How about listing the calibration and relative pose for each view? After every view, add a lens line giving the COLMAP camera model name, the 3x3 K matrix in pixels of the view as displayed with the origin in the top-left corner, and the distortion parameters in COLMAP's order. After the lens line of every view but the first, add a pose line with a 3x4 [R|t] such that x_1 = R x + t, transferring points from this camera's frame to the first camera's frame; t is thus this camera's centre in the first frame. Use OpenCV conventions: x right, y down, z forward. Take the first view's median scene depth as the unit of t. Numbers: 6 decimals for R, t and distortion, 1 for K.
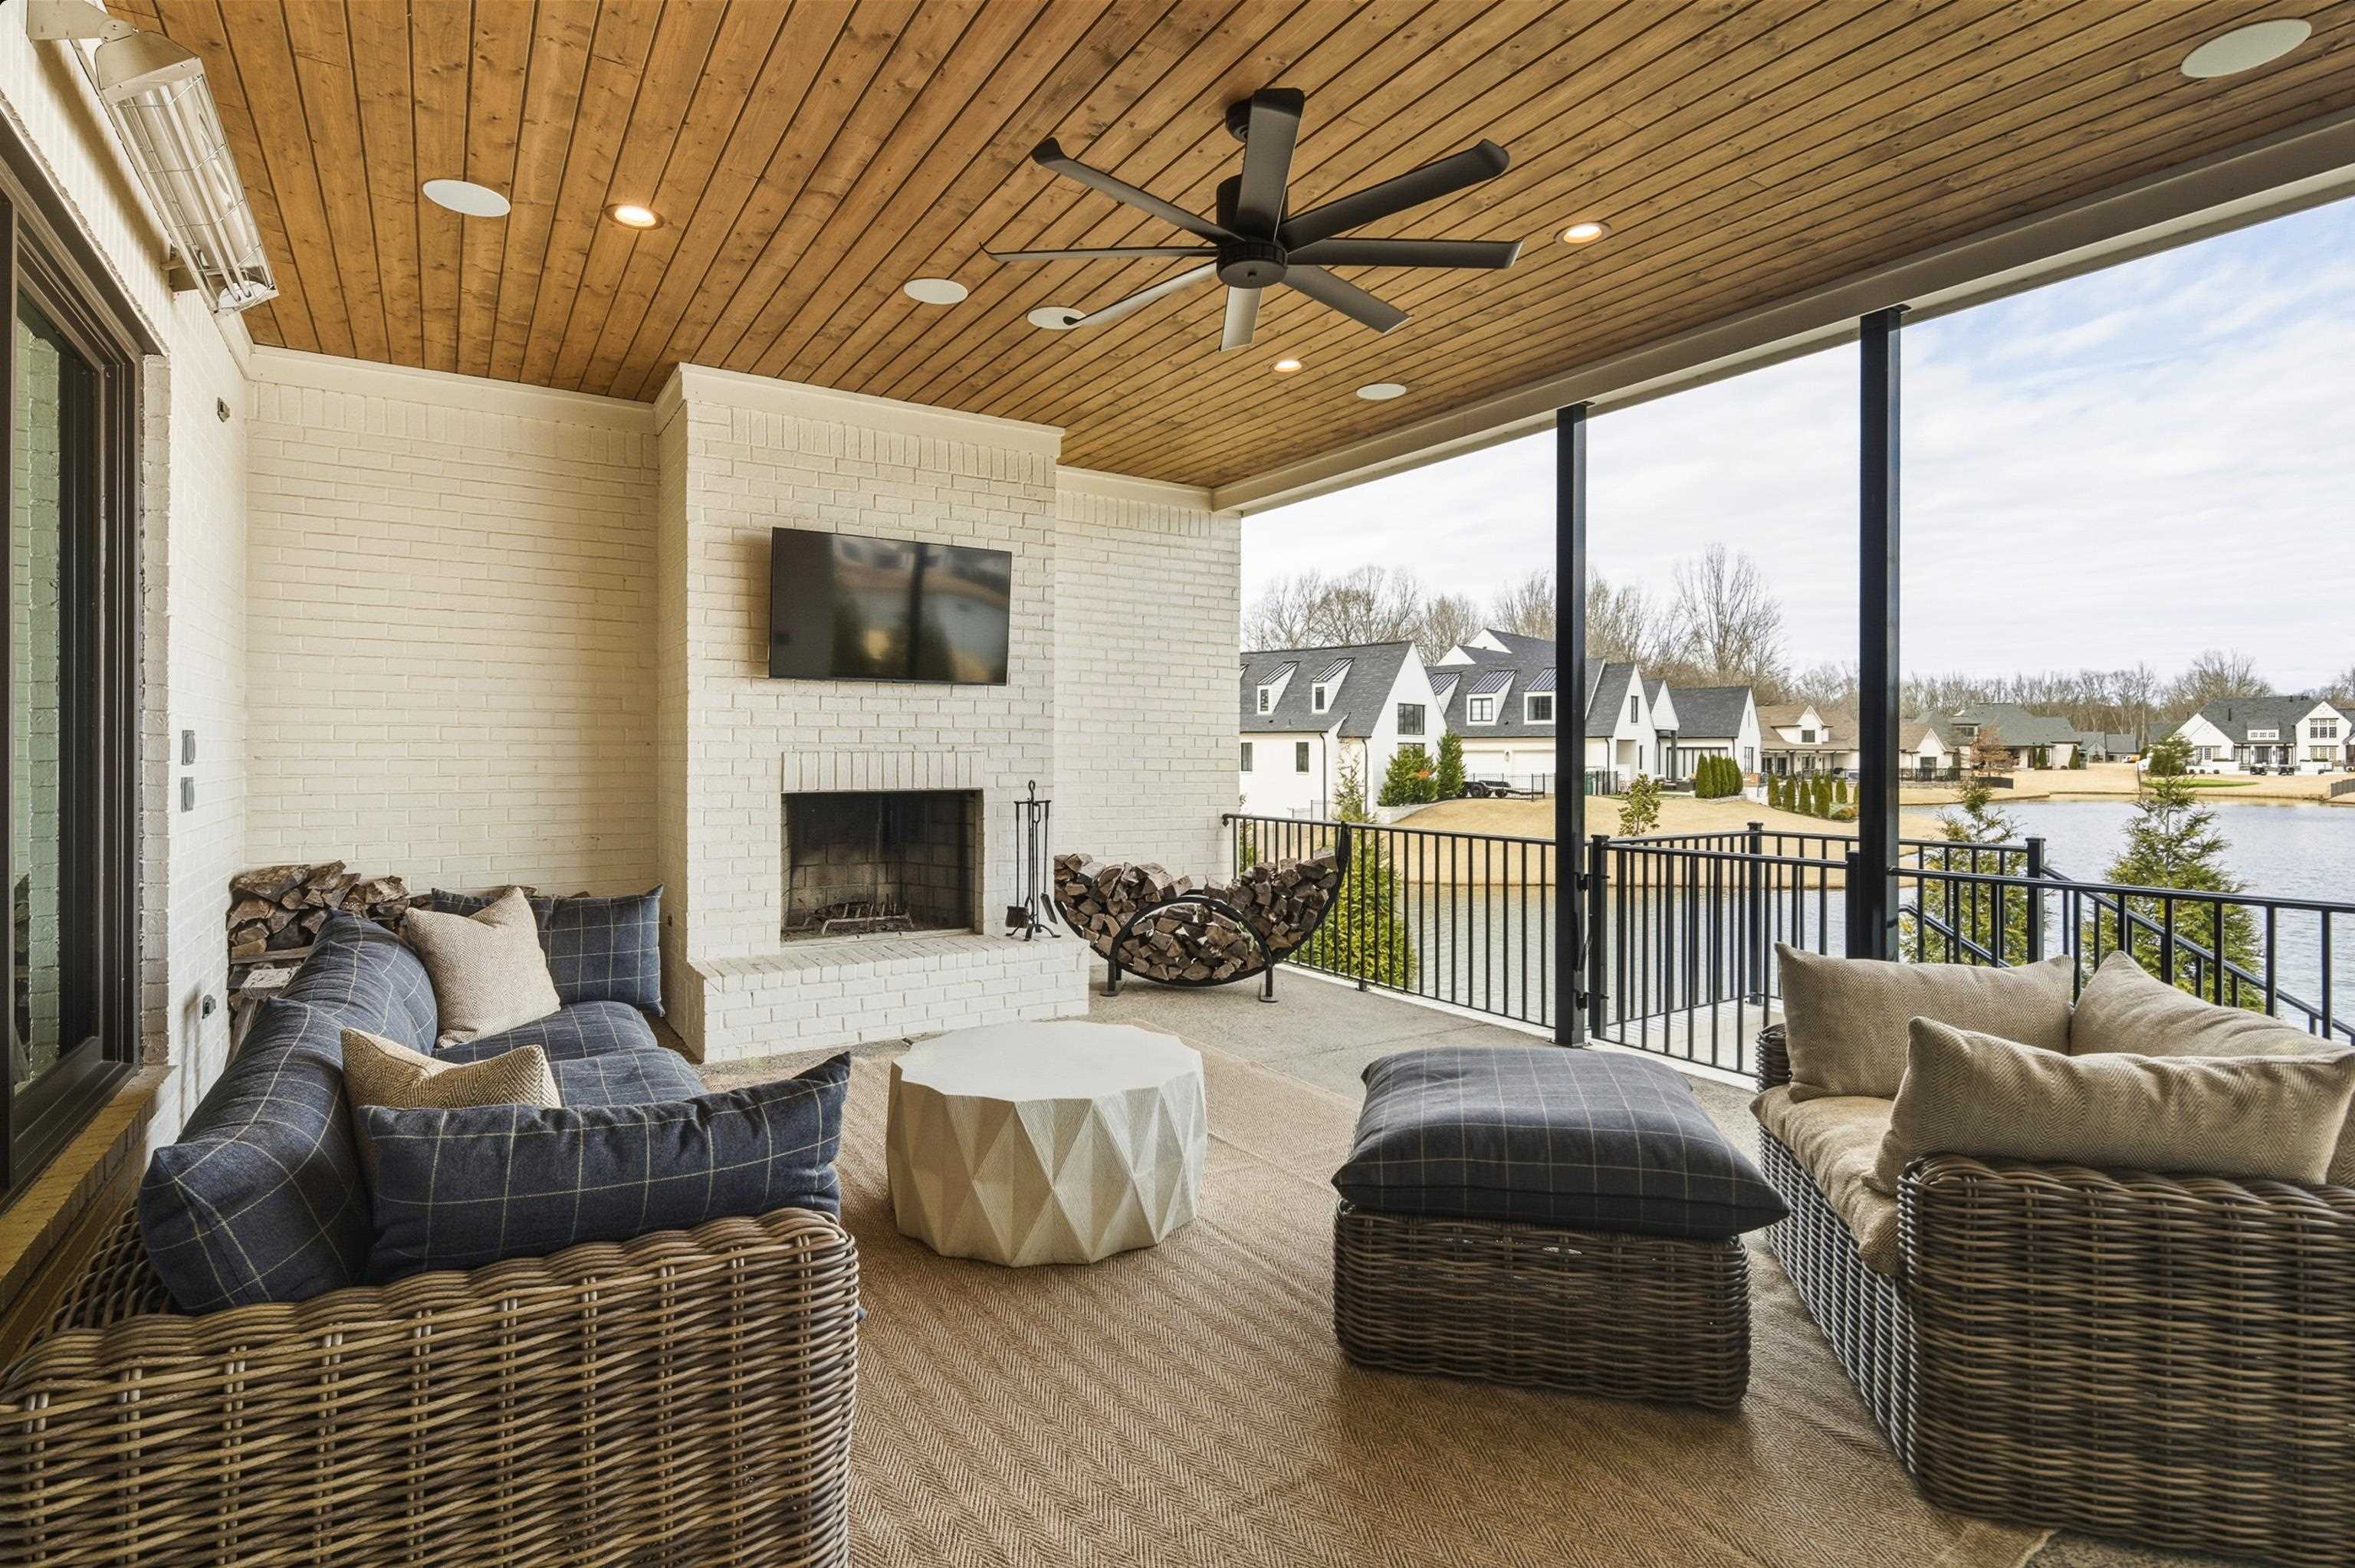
lens RADIAL K [[1162.5, 0, 1156.7], [0, 1162.5, 763.8], [0, 0, 1]] dist [-0.003178, -0.001772]
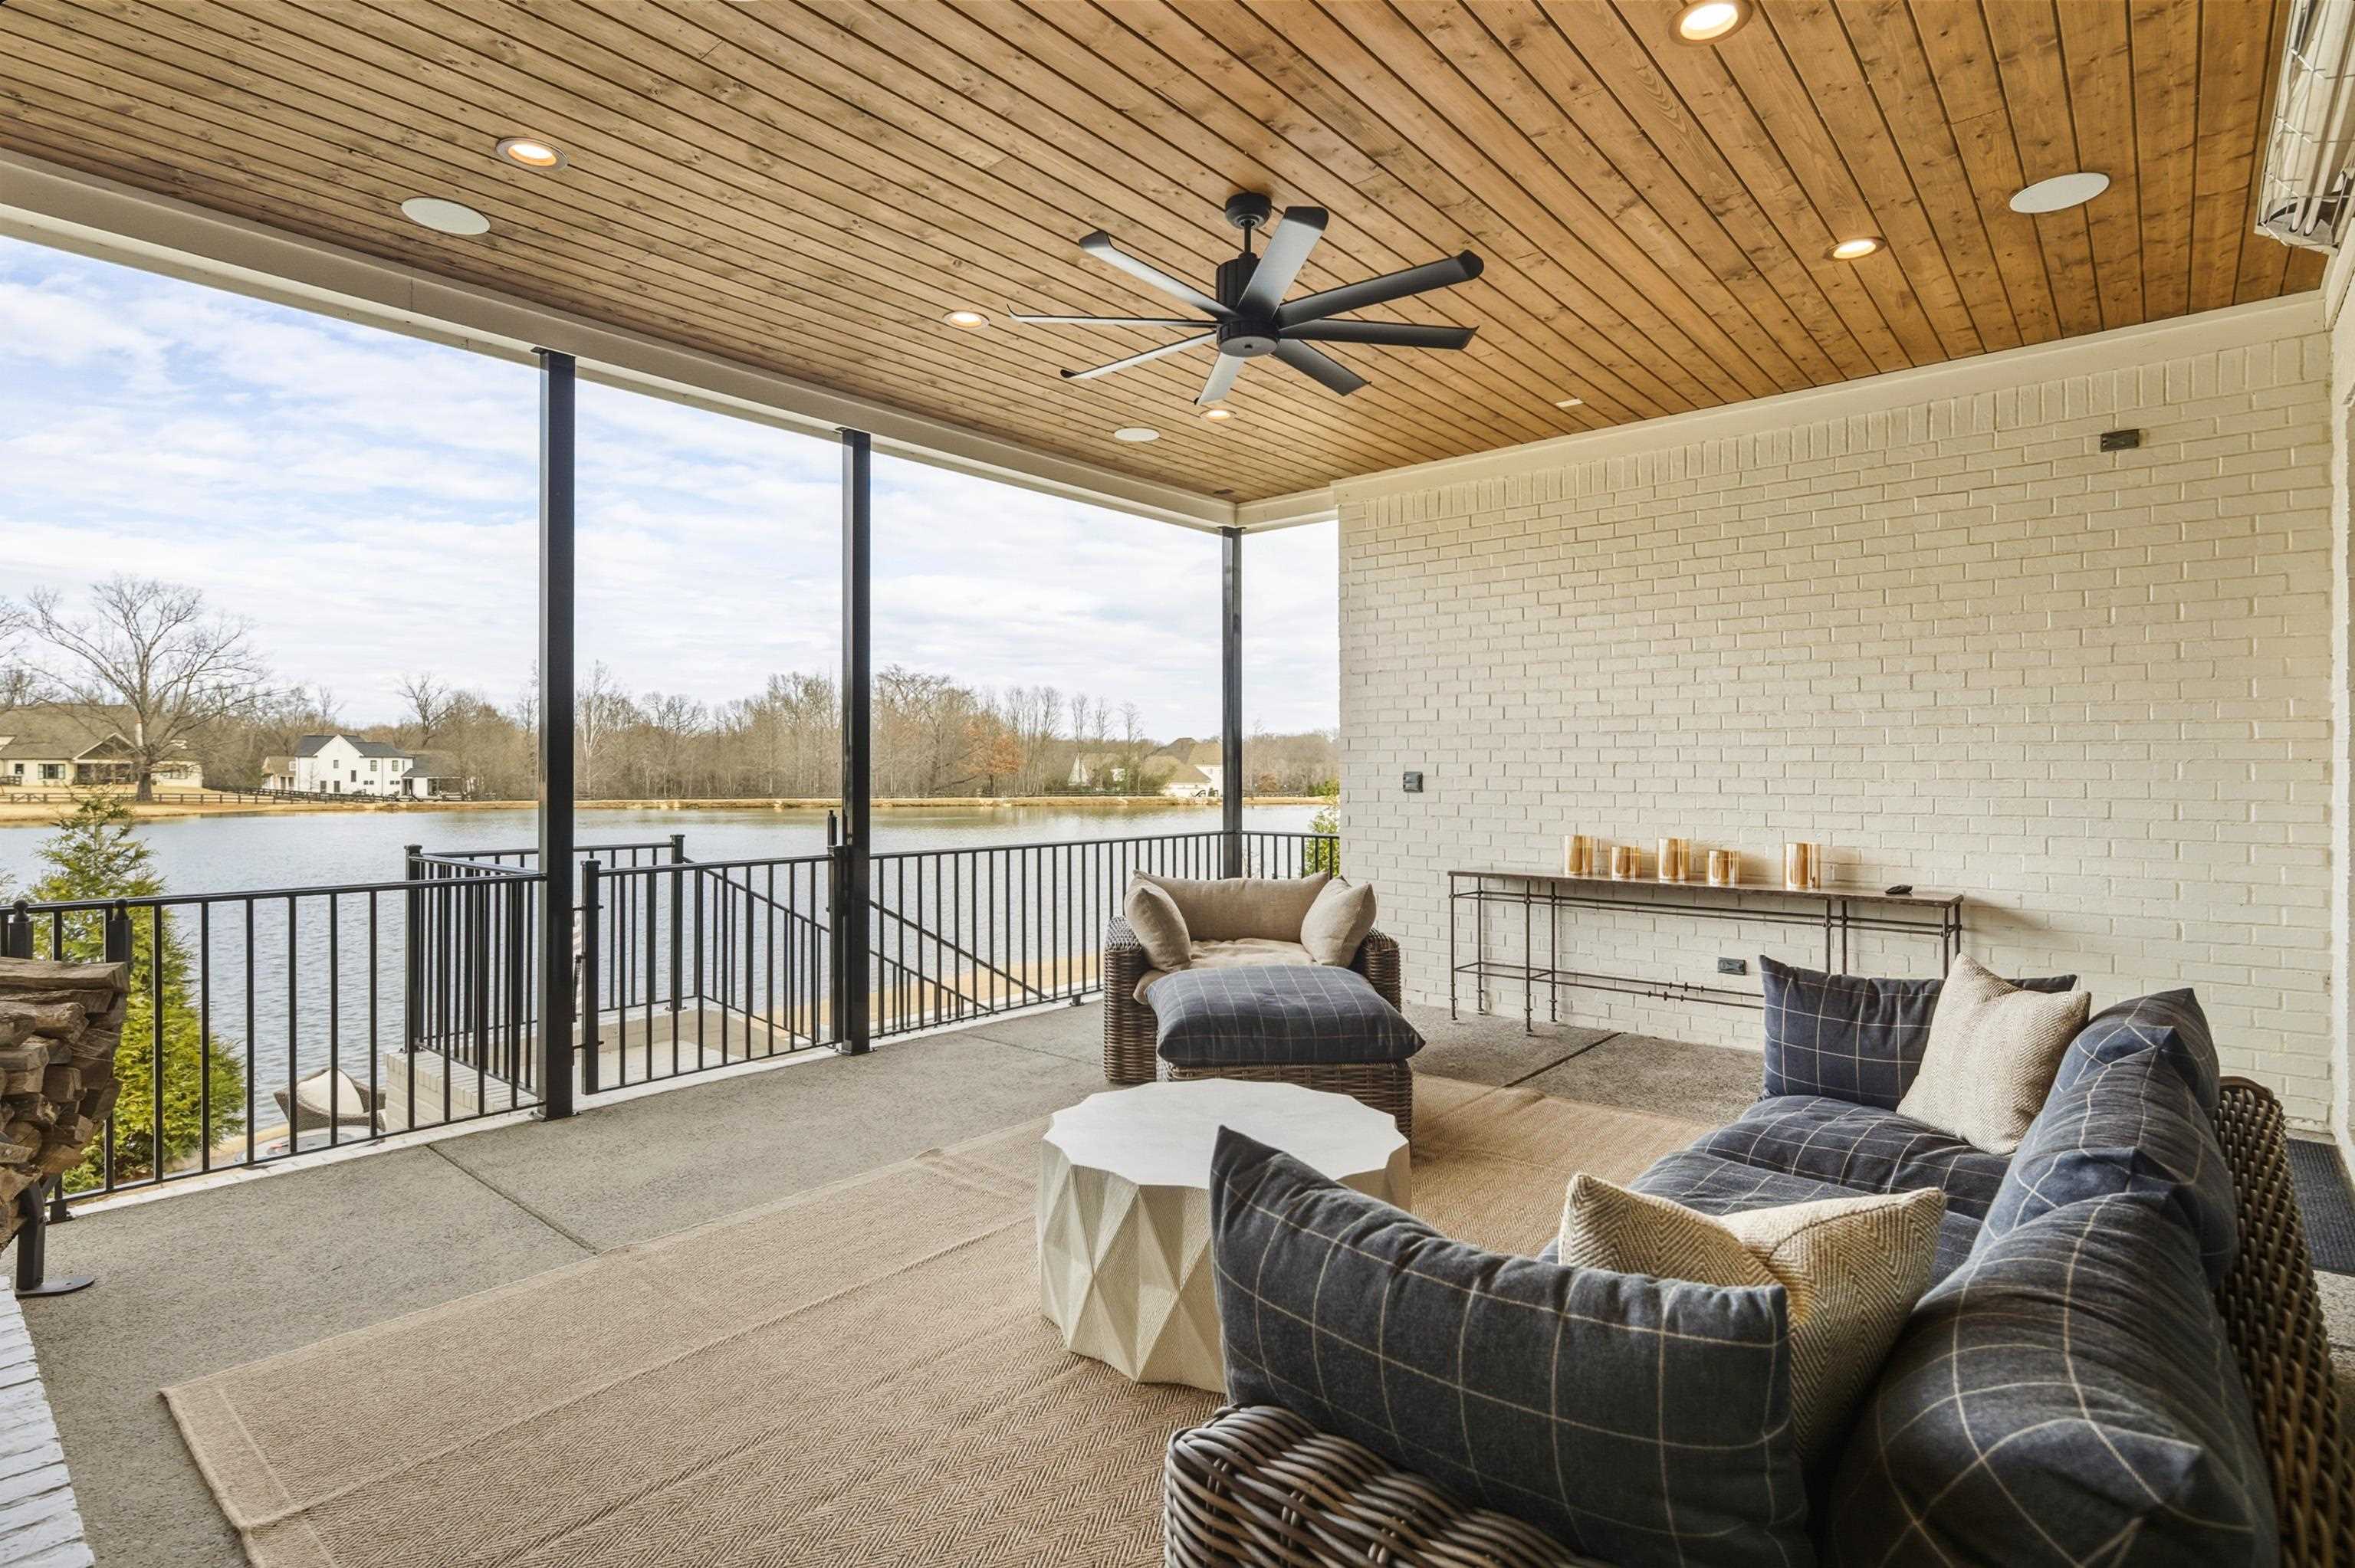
lens RADIAL K [[1162.5, 0, 1158.2], [0, 1162.5, 774.2], [0, 0, 1]] dist [-0.003178, -0.001772]
pose [[-0.297987, -0.006649, 0.954547, -0.600183], [0.002859, 0.999965, 0.007858, -0.010165], [-0.954566, 0.005070, -0.297957, 0.878900]]
